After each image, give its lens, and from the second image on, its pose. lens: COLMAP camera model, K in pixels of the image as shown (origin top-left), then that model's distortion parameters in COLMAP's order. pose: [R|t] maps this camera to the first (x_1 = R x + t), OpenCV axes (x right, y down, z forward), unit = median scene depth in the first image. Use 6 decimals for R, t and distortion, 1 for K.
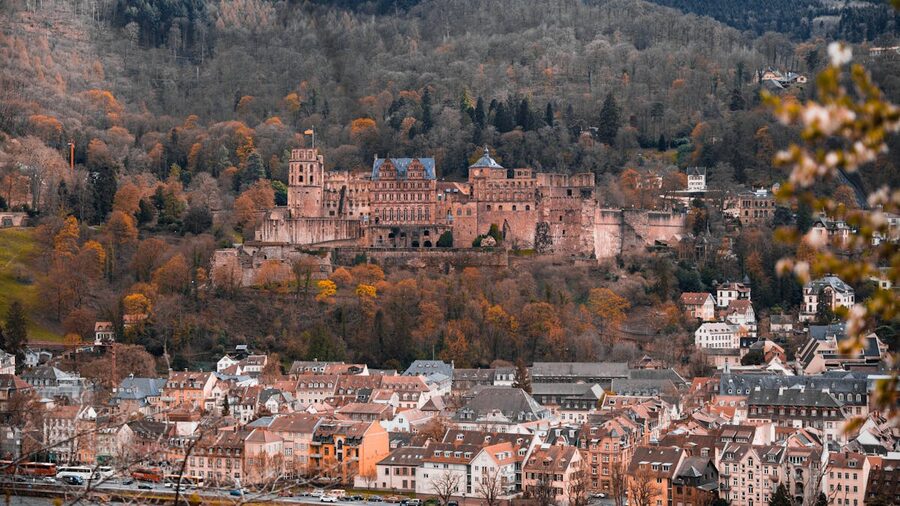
lens RADIAL K [[1767.8, 0, 422.4], [0, 1767.8, 253.7], [0, 0, 1]] dist [0.067953, 0.051798]
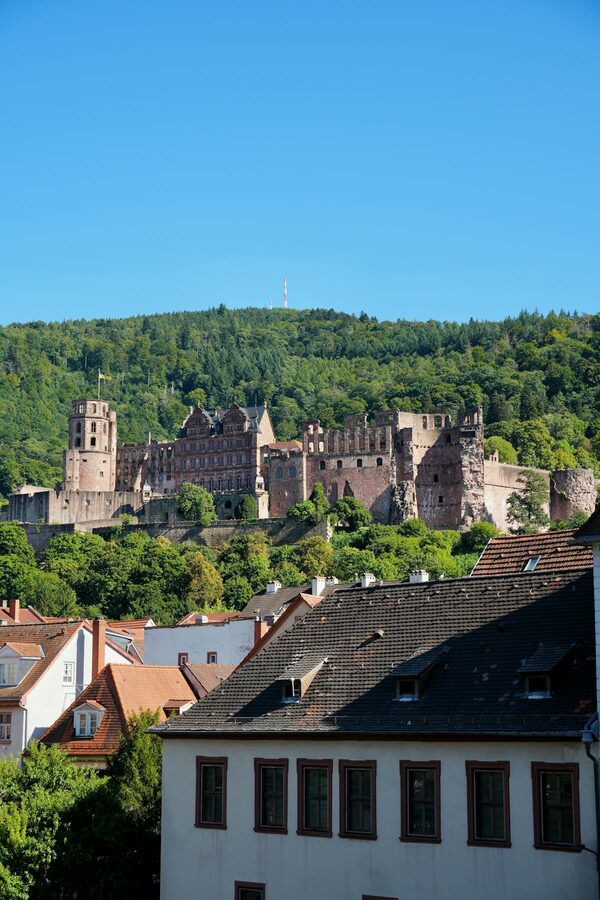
lens RADIAL K [[1570.0, 0, 300.0], [0, 1570.0, 450.0], [0, 0, 1]] dist [0.077784, 0.008952]
pose [[0.957859, -0.049927, -0.282866, 0.195853], [0.000394, 0.985005, -0.172523, 0.069903], [0.287238, 0.165142, 0.943516, 0.442406]]
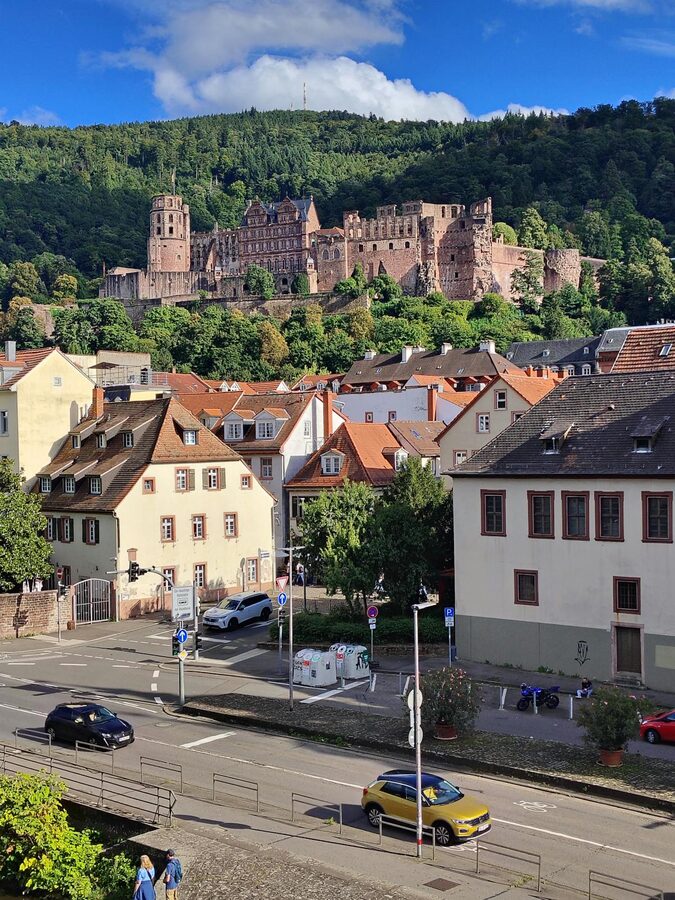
lens RADIAL K [[1286.3, 0, 337.5], [0, 1286.3, 450.0], [0, 0, 1]] dist [0.039586, -0.054267]
pose [[0.963024, -0.015653, -0.268961, 0.185328], [0.015422, 0.999877, -0.002972, 0.068767], [0.268975, -0.001286, 0.963146, 0.425218]]
